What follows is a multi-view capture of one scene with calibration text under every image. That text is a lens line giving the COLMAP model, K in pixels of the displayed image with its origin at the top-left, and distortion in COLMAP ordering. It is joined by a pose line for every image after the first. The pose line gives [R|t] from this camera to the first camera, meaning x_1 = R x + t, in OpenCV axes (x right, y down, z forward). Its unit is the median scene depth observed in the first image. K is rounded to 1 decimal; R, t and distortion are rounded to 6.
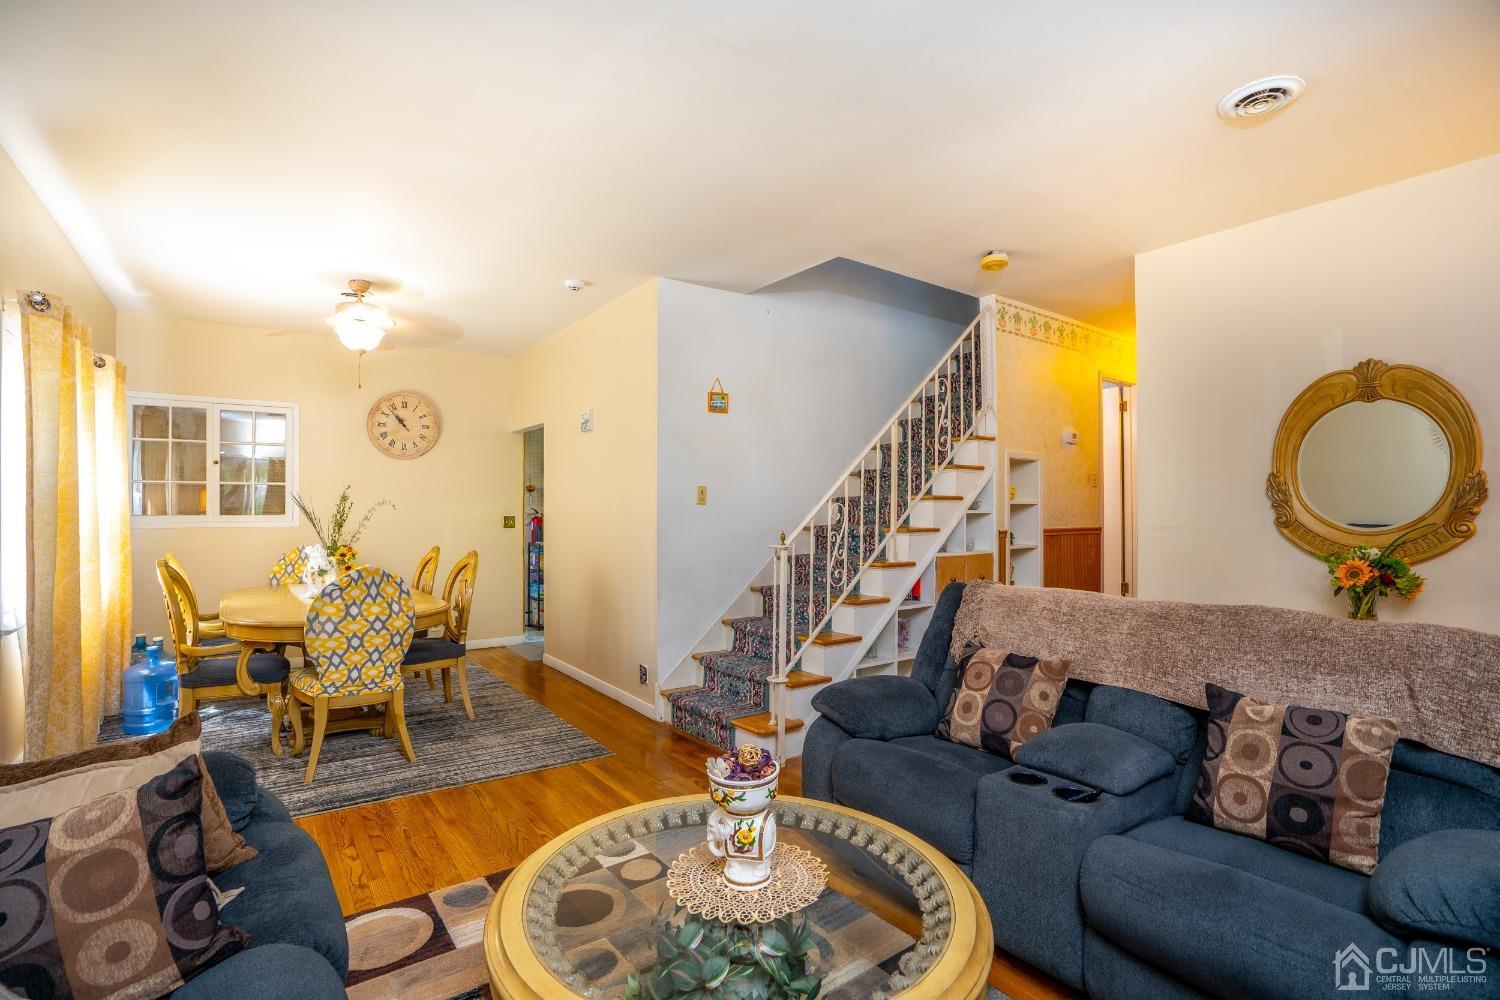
lens RADIAL K [[697.2, 0, 744.4], [0, 697.2, 505.6], [0, 0, 1]] dist [-0.068703, 0.000006]
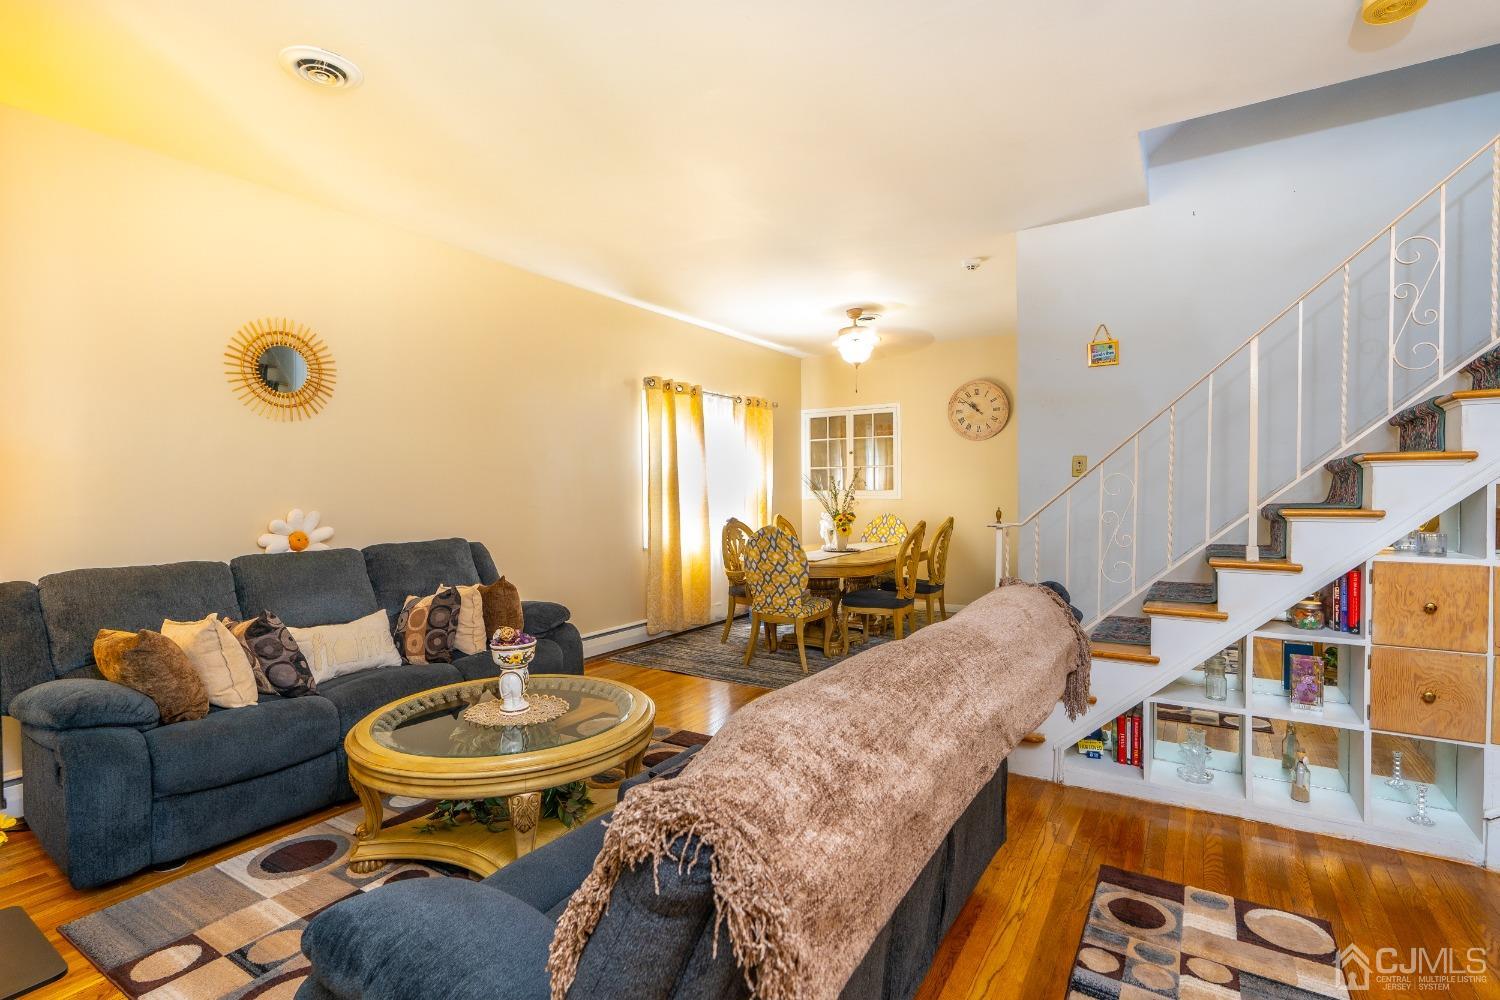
lens RADIAL K [[697.2, 0, 744.4], [0, 697.2, 505.6], [0, 0, 1]] dist [-0.068703, 0.000006]
pose [[0.359960, 0.021351, -0.932724, 0.600305], [0.014197, 0.999497, 0.028358, 0.003236], [0.932860, -0.023450, 0.359475, 0.320900]]
